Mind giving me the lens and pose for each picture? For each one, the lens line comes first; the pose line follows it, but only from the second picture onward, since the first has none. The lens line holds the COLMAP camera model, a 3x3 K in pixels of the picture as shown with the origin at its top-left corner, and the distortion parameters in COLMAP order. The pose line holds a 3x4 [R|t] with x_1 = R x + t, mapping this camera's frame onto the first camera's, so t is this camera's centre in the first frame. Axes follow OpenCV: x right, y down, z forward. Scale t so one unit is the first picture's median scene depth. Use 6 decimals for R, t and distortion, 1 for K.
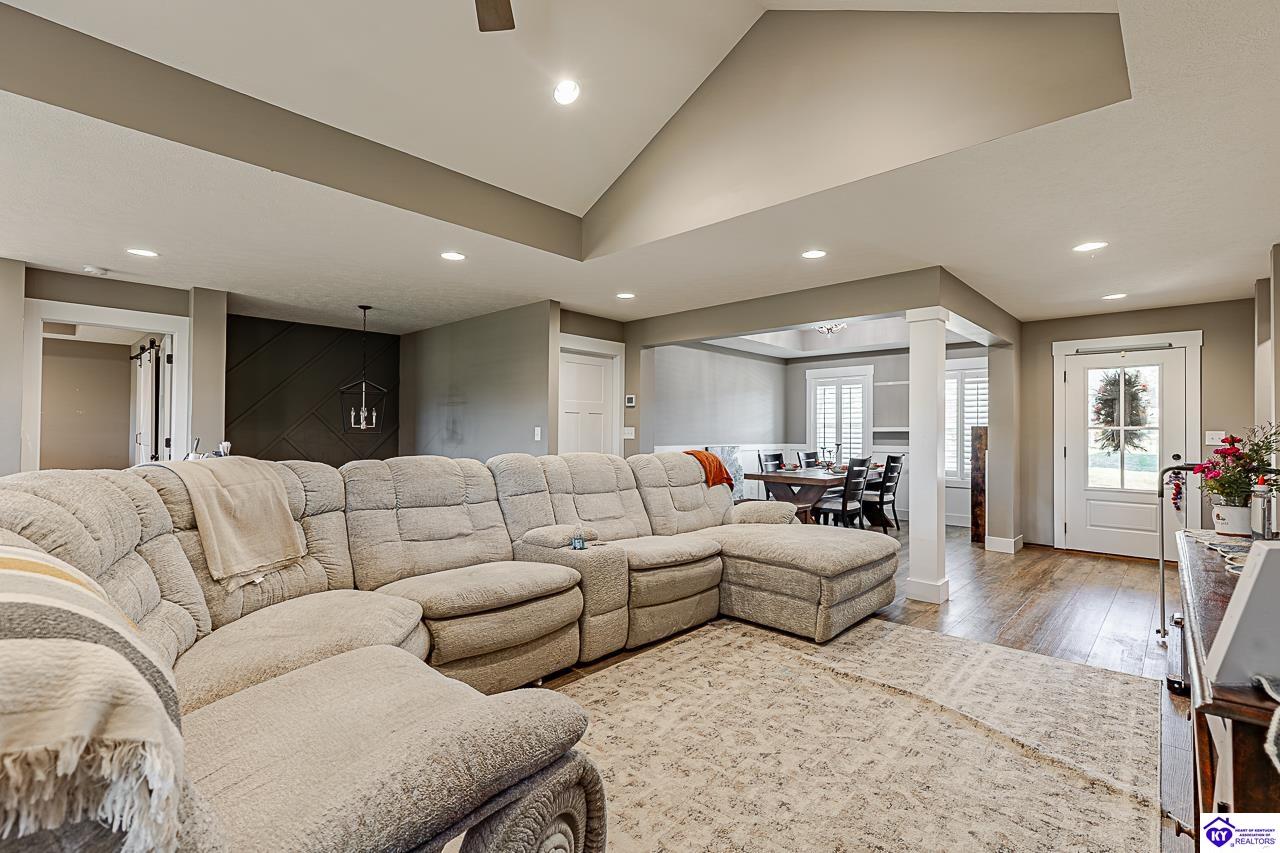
lens RADIAL K [[574.8, 0, 645.4], [0, 574.8, 425.1], [0, 0, 1]] dist [0.008419, 0.000483]
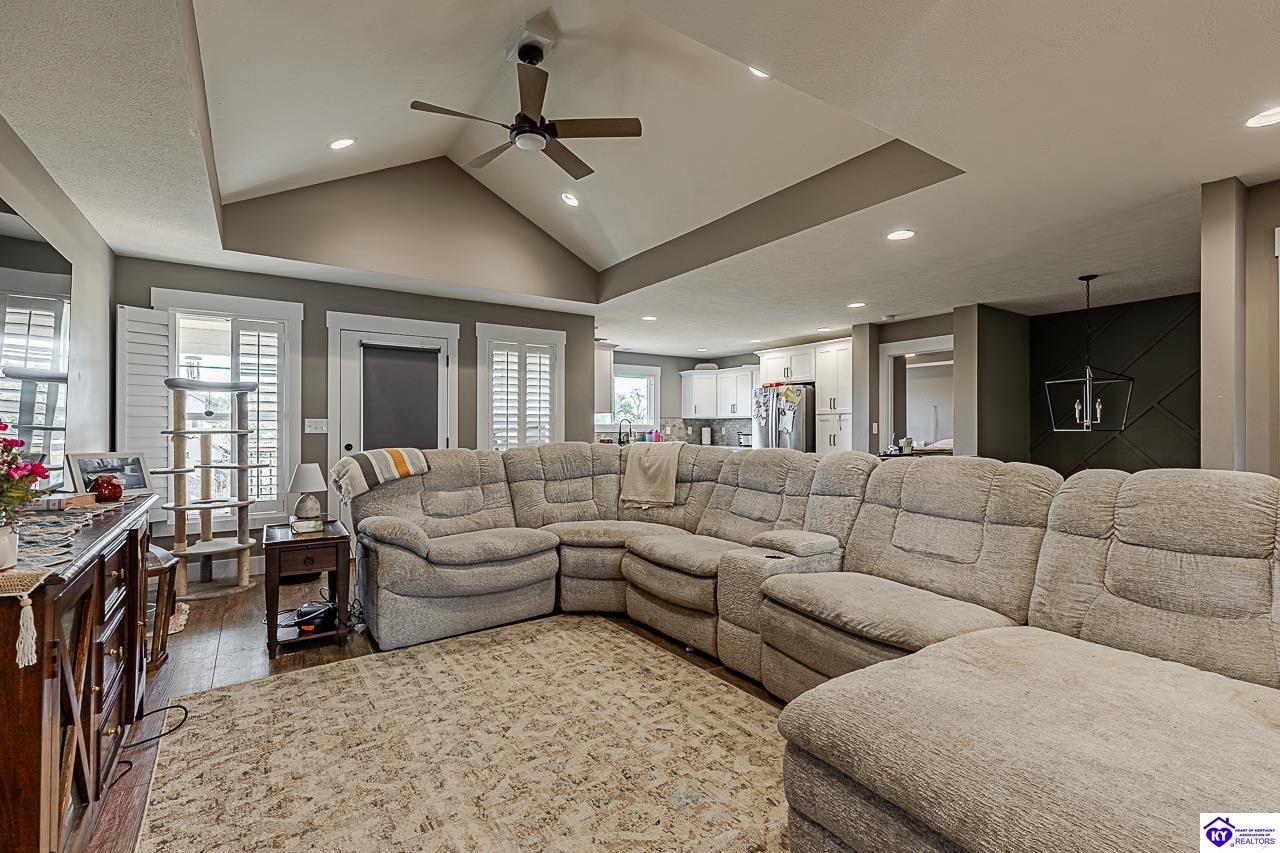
lens RADIAL K [[574.8, 0, 646.0], [0, 574.8, 424.0], [0, 0, 1]] dist [0.008419, 0.000483]
pose [[-0.218541, -0.014412, -0.975721, 0.996525], [0.008229, 0.999828, -0.016611, 0.028291], [0.975793, -0.011659, -0.218385, 1.245750]]
